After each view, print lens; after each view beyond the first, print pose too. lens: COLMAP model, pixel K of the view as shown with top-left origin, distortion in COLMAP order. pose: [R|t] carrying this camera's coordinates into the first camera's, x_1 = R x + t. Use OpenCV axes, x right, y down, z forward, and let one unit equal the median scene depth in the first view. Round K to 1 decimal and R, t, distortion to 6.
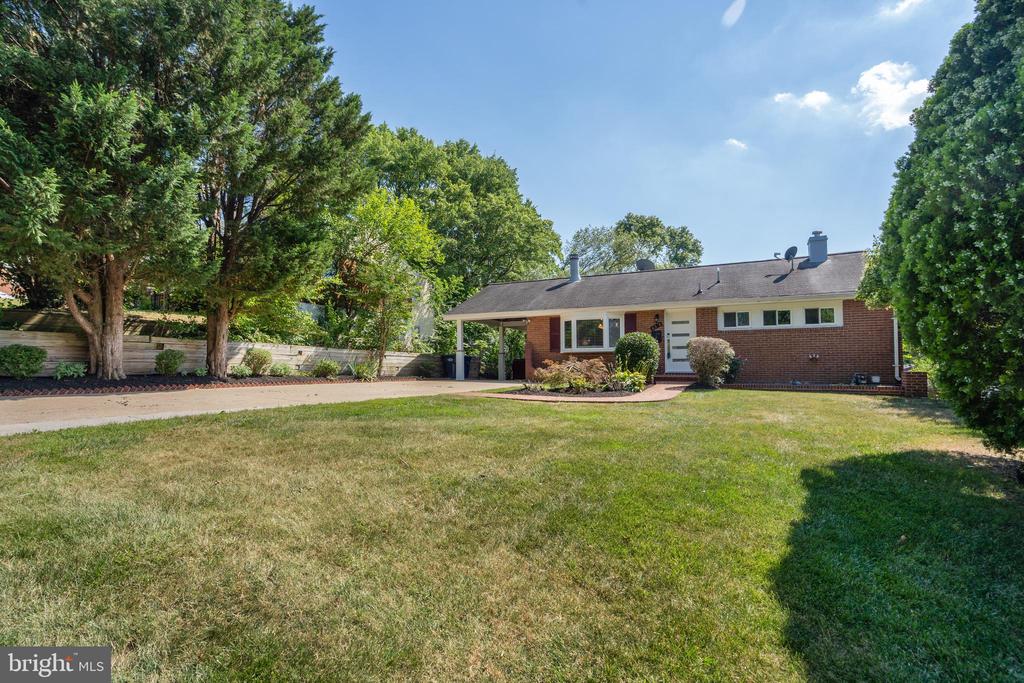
lens RADIAL K [[485.7, 0, 512.0], [0, 485.7, 341.5], [0, 0, 1]] dist [-0.000089, 0.000755]
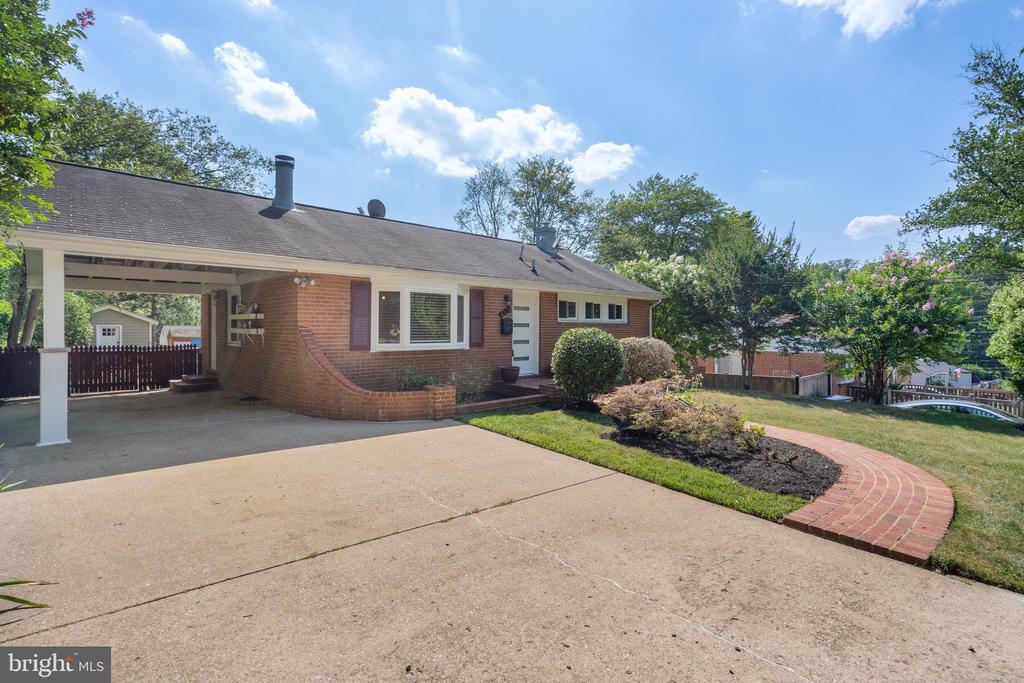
lens RADIAL K [[485.7, 0, 512.0], [0, 485.7, 341.5], [0, 0, 1]] dist [-0.000089, 0.000755]
pose [[0.361385, -0.016538, 0.932270, -0.343820], [-0.053148, 0.997852, 0.038303, -0.015230], [-0.930901, -0.063390, 0.359730, 0.710785]]
